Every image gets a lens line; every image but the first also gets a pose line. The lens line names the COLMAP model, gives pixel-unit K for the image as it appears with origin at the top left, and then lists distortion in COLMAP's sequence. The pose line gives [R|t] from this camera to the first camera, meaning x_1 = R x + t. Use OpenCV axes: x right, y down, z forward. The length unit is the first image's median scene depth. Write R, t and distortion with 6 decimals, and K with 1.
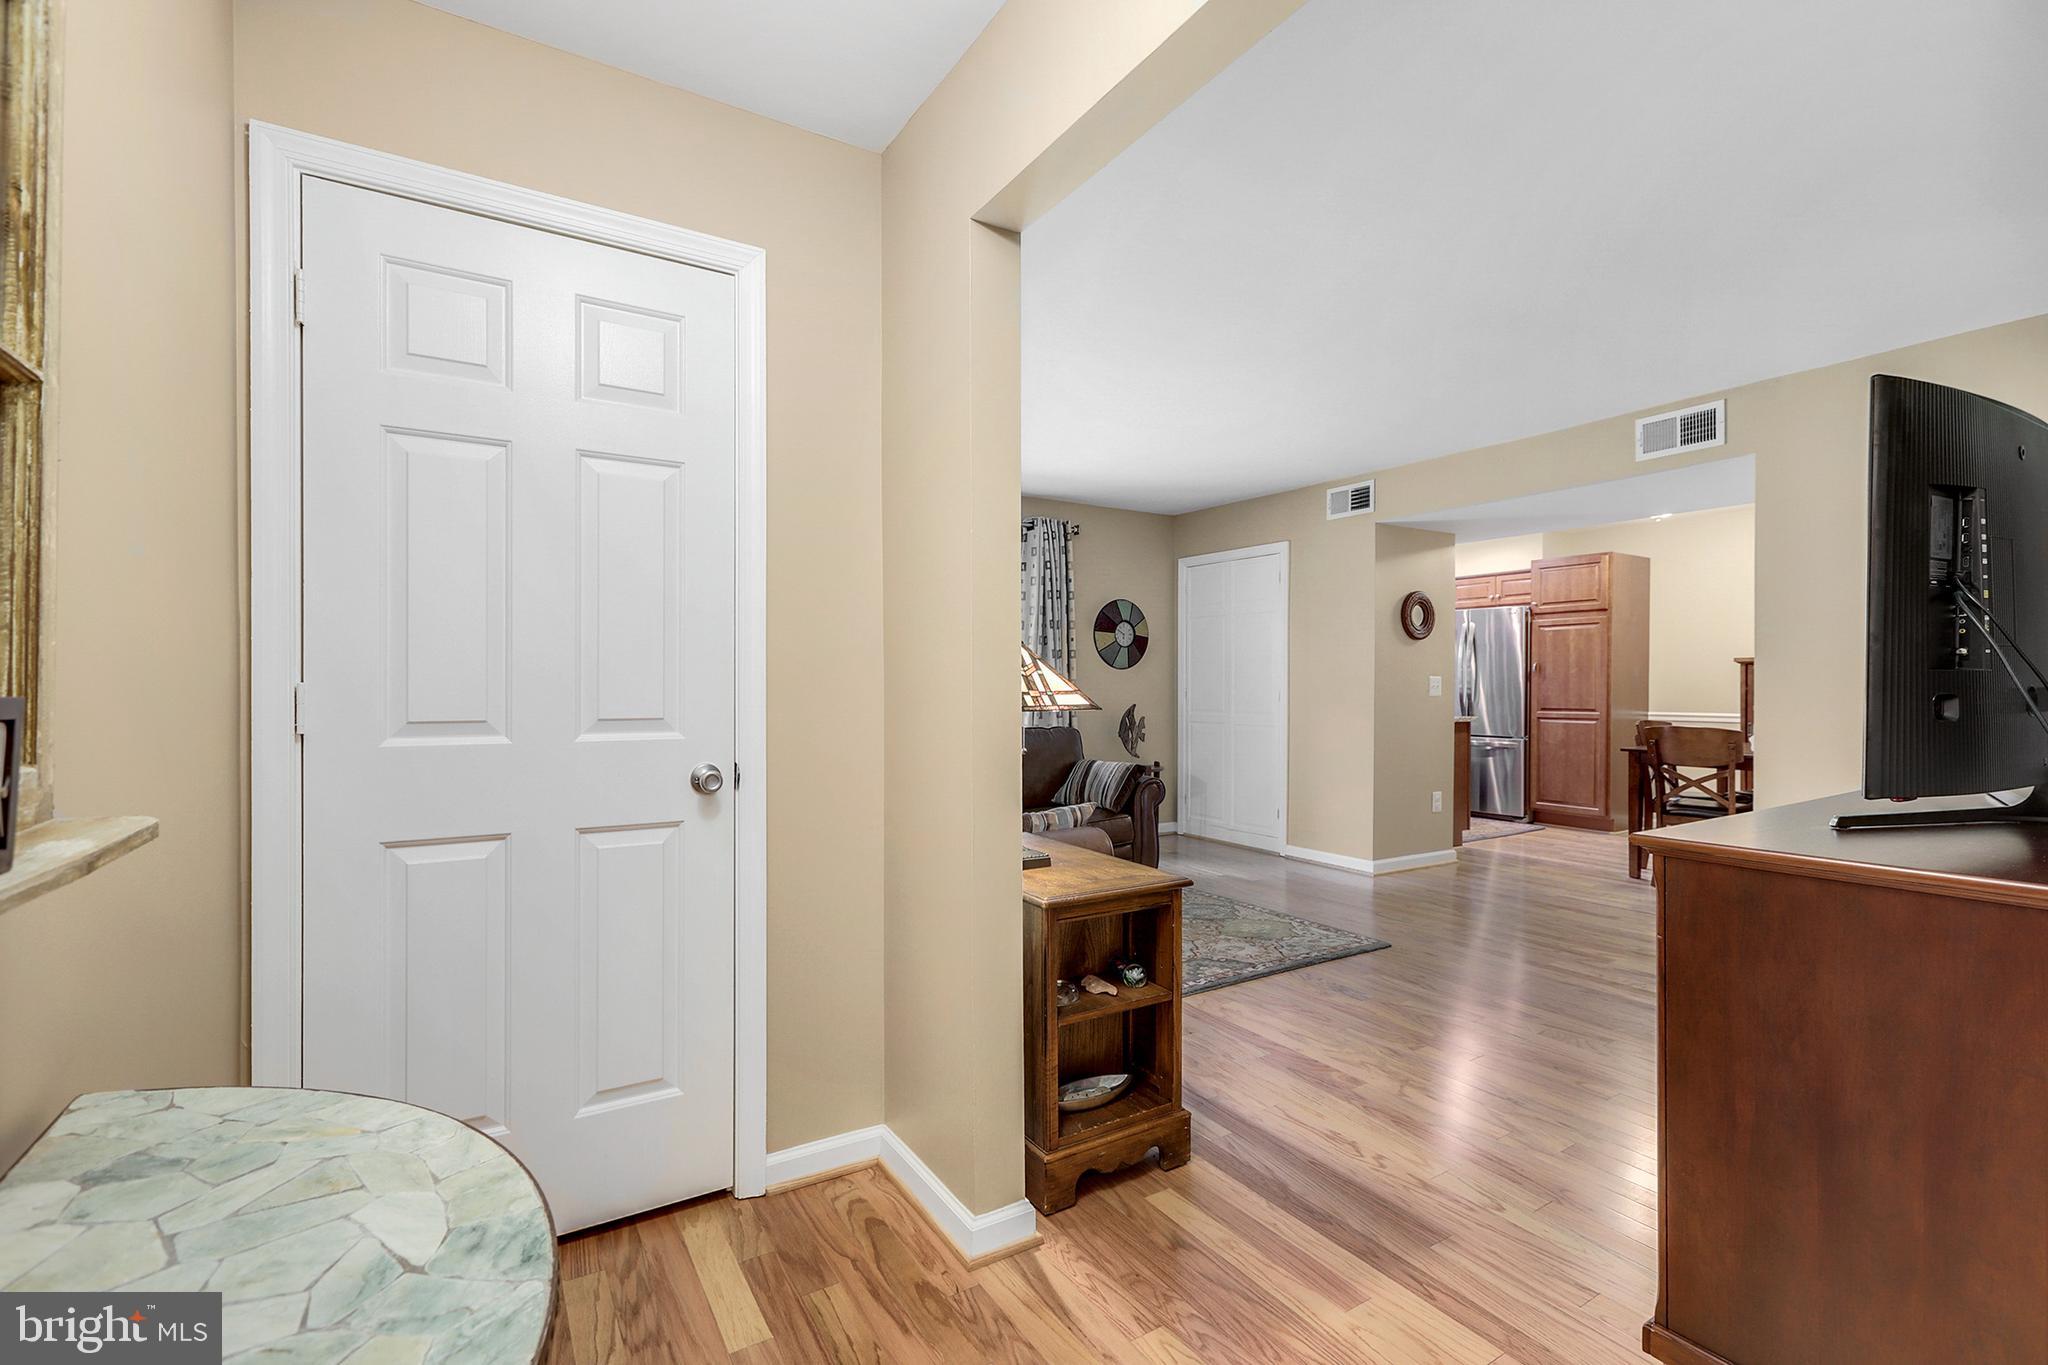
lens RADIAL K [[913.4, 0, 1015.9], [0, 913.4, 683.8], [0, 0, 1]] dist [-0.001832, 0.002410]
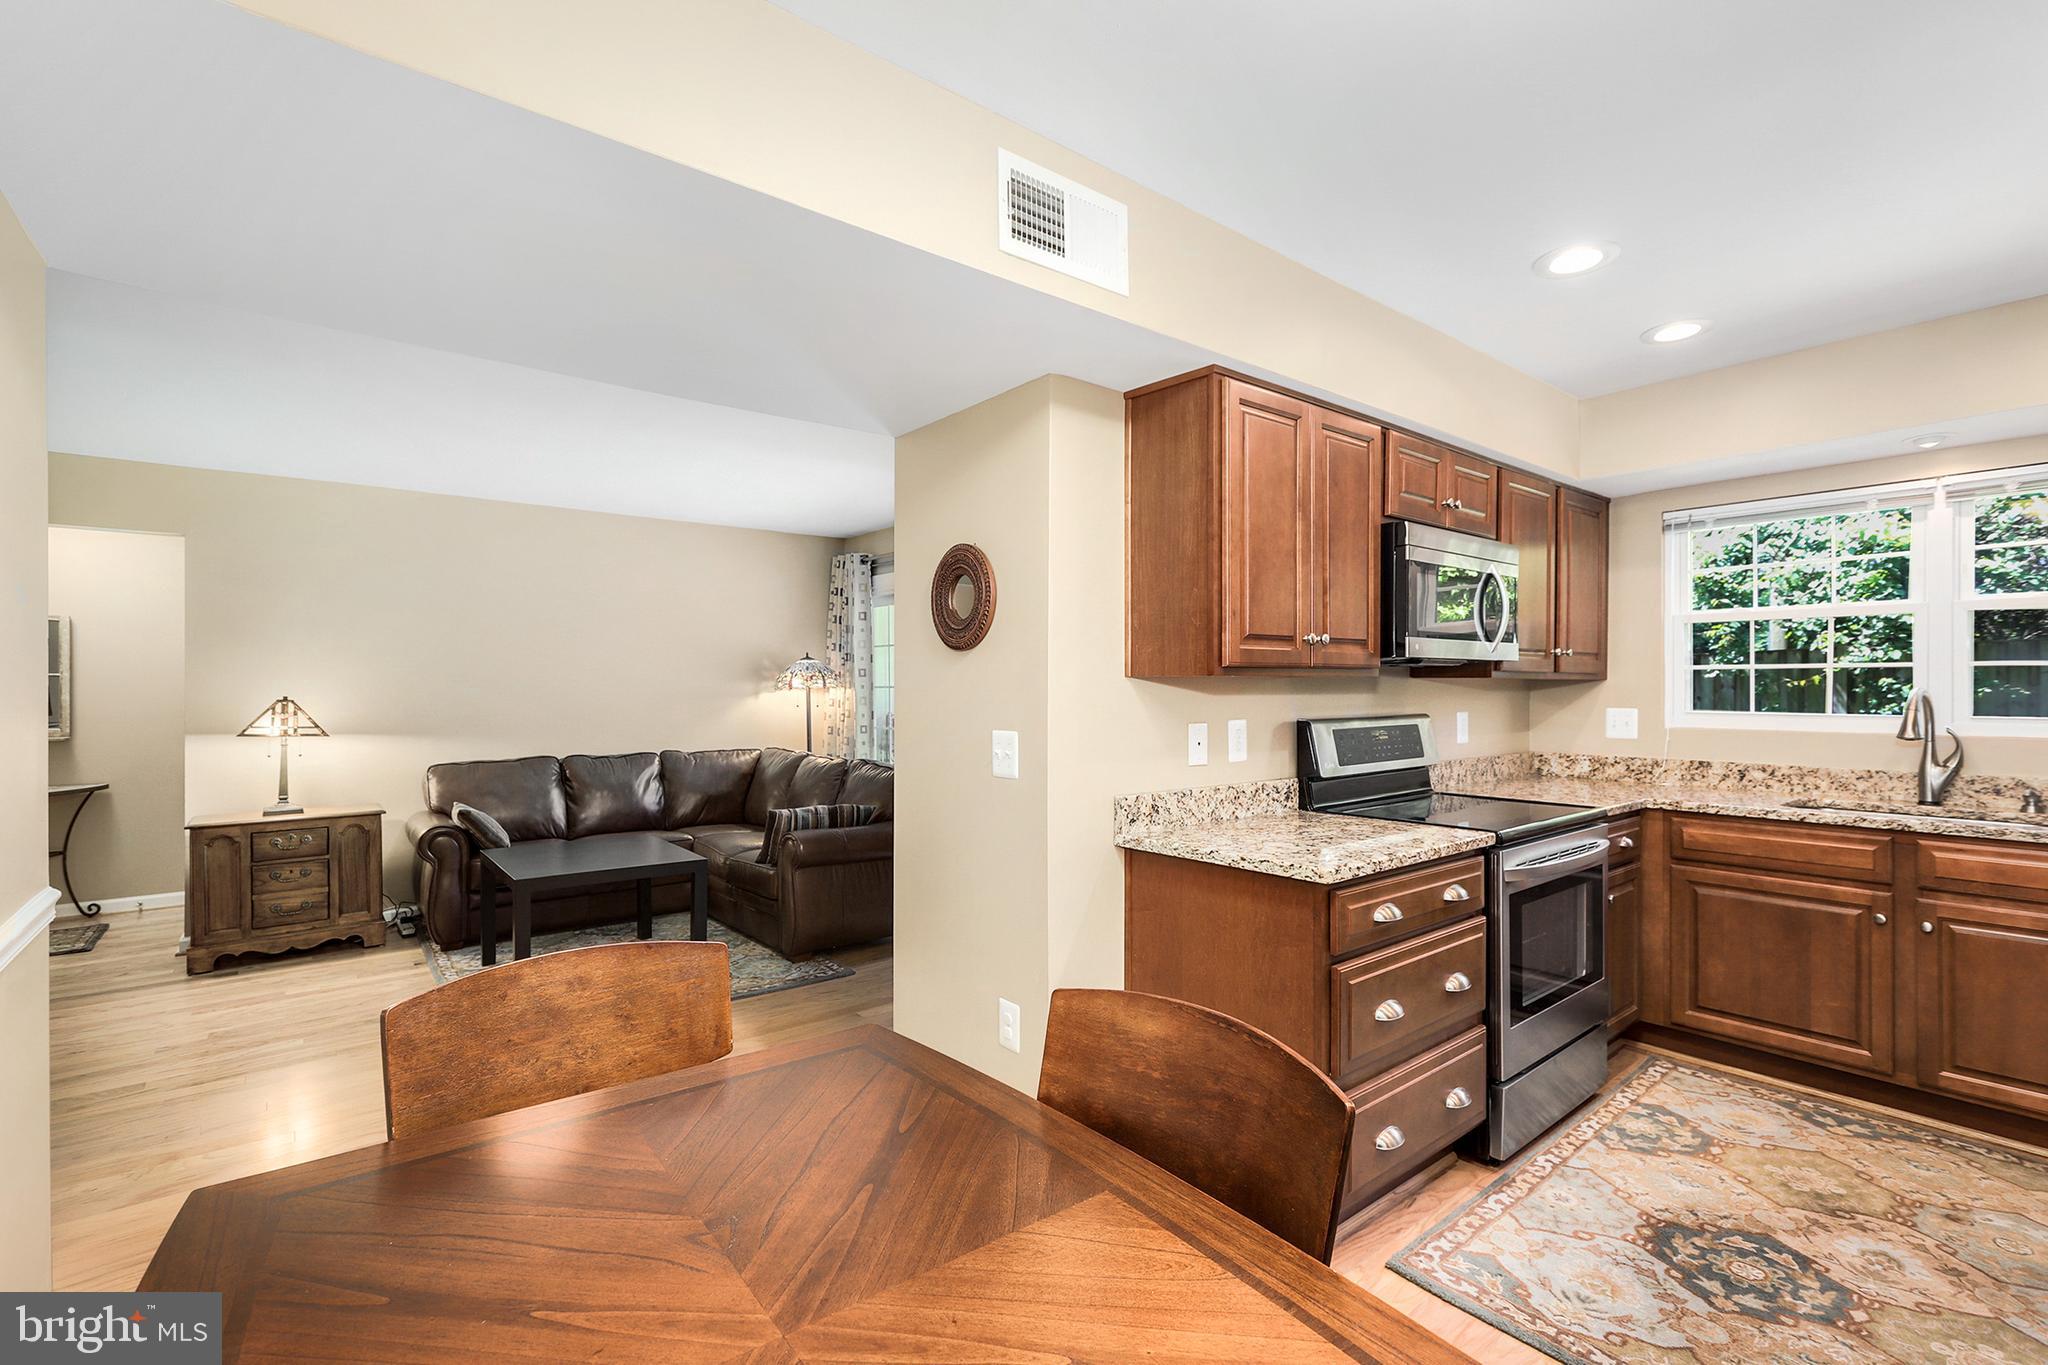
lens RADIAL K [[913.4, 0, 1018.5], [0, 913.4, 690.7], [0, 0, 1]] dist [-0.001832, 0.002410]
pose [[0.125331, 0.001636, -0.992114, 0.821696], [0.000886, 0.999998, 0.001761, -0.025705], [0.992115, -0.001100, 0.125330, 0.885072]]
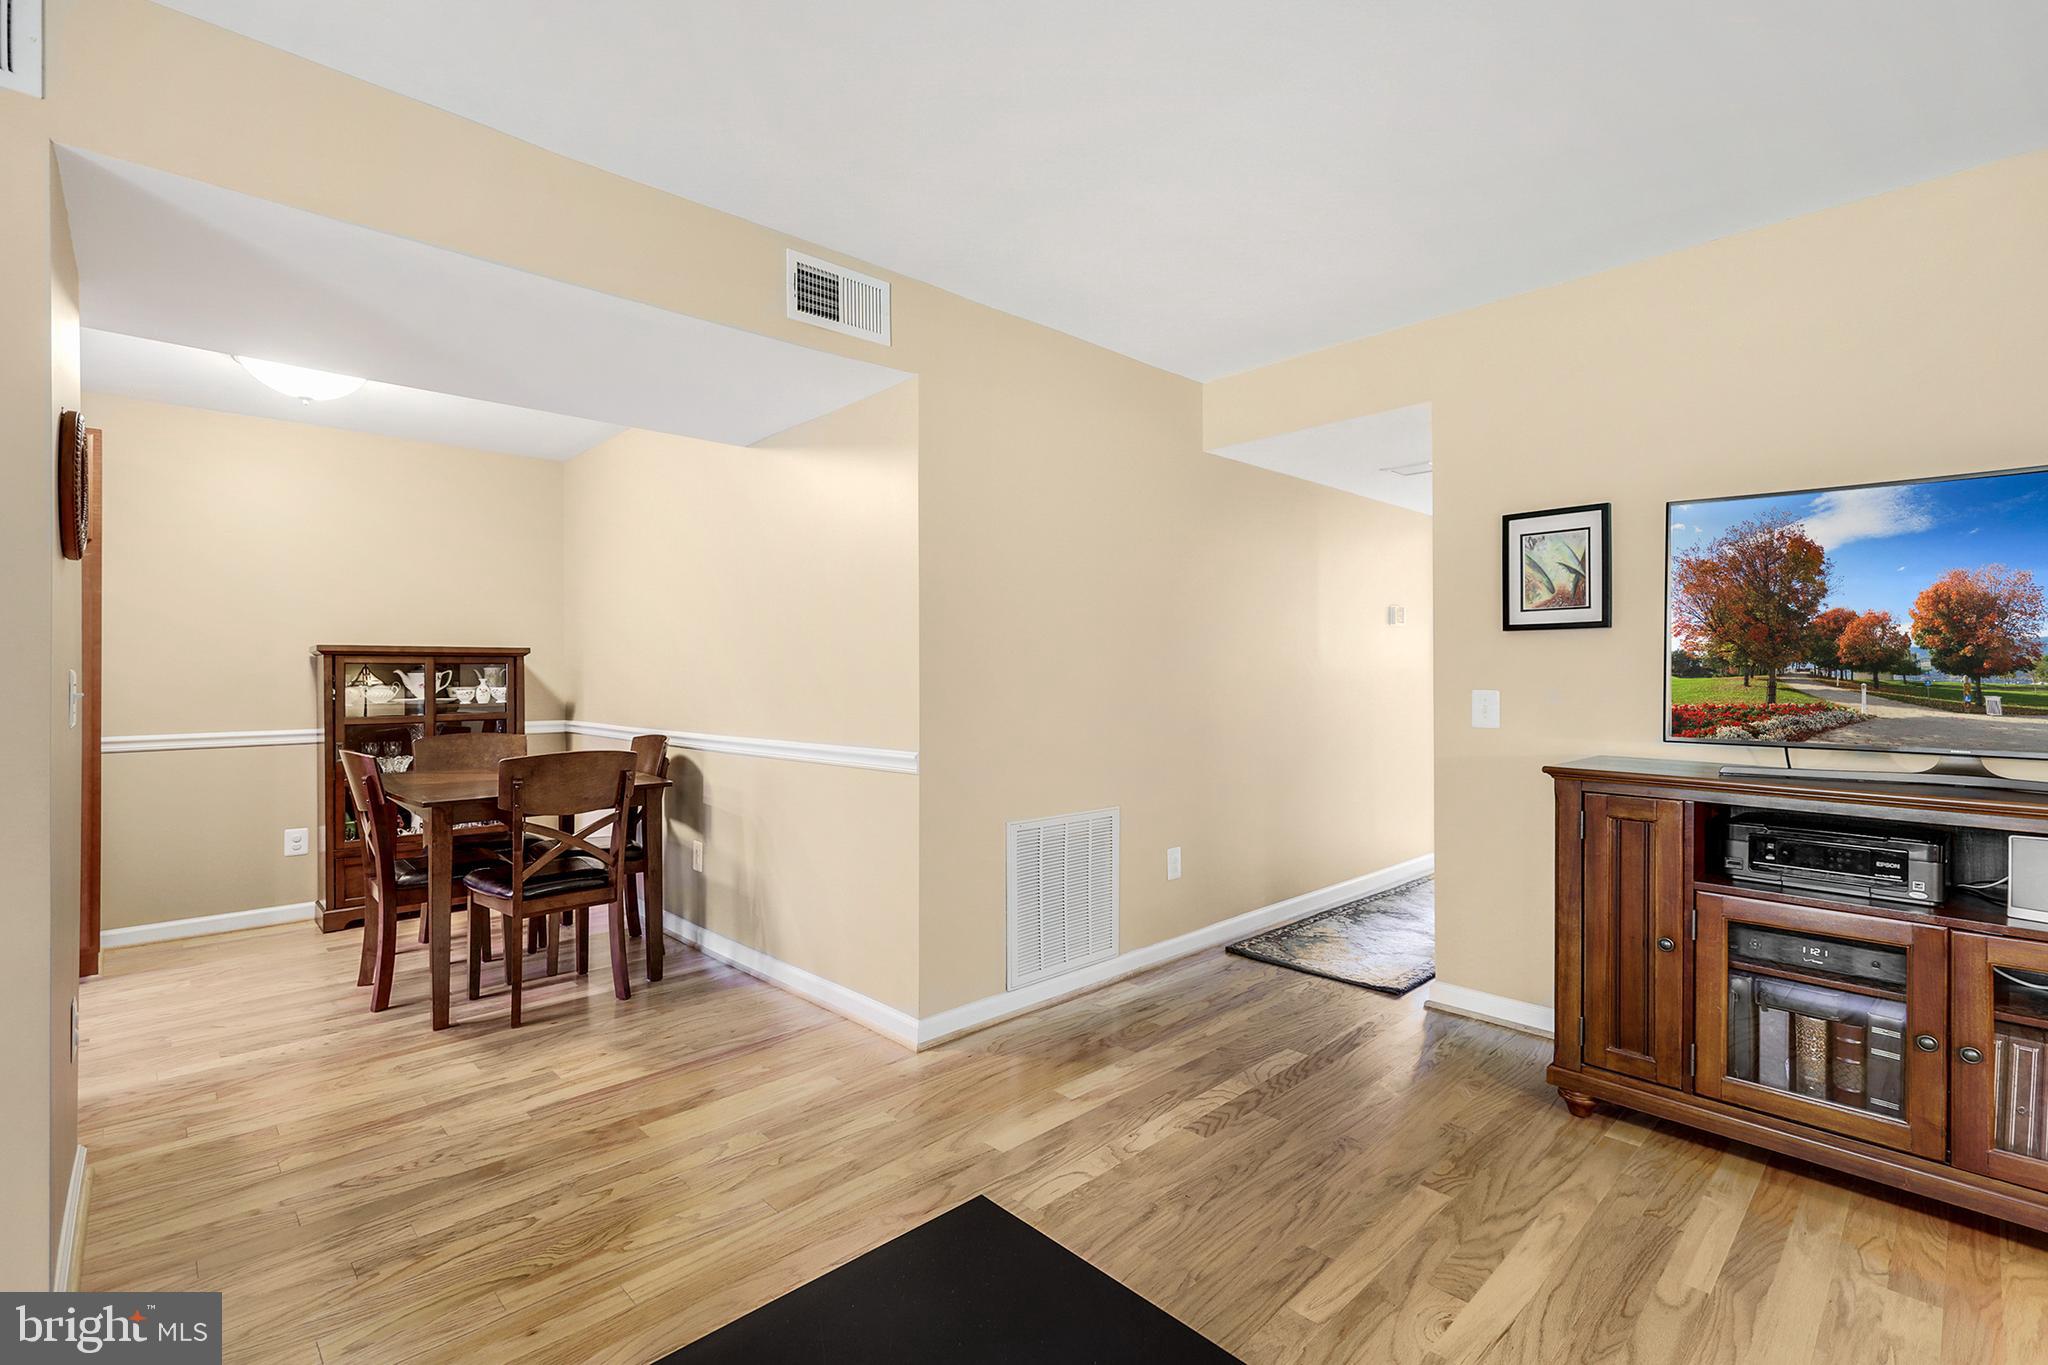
lens RADIAL K [[913.4, 0, 1023.9], [0, 913.4, 666.9], [0, 0, 1]] dist [-0.001832, 0.002410]
pose [[-0.217011, 0.011560, 0.976101, 0.036983], [0.005038, 0.999930, -0.010723, -0.003221], [-0.976156, 0.002590, -0.217054, 0.669679]]
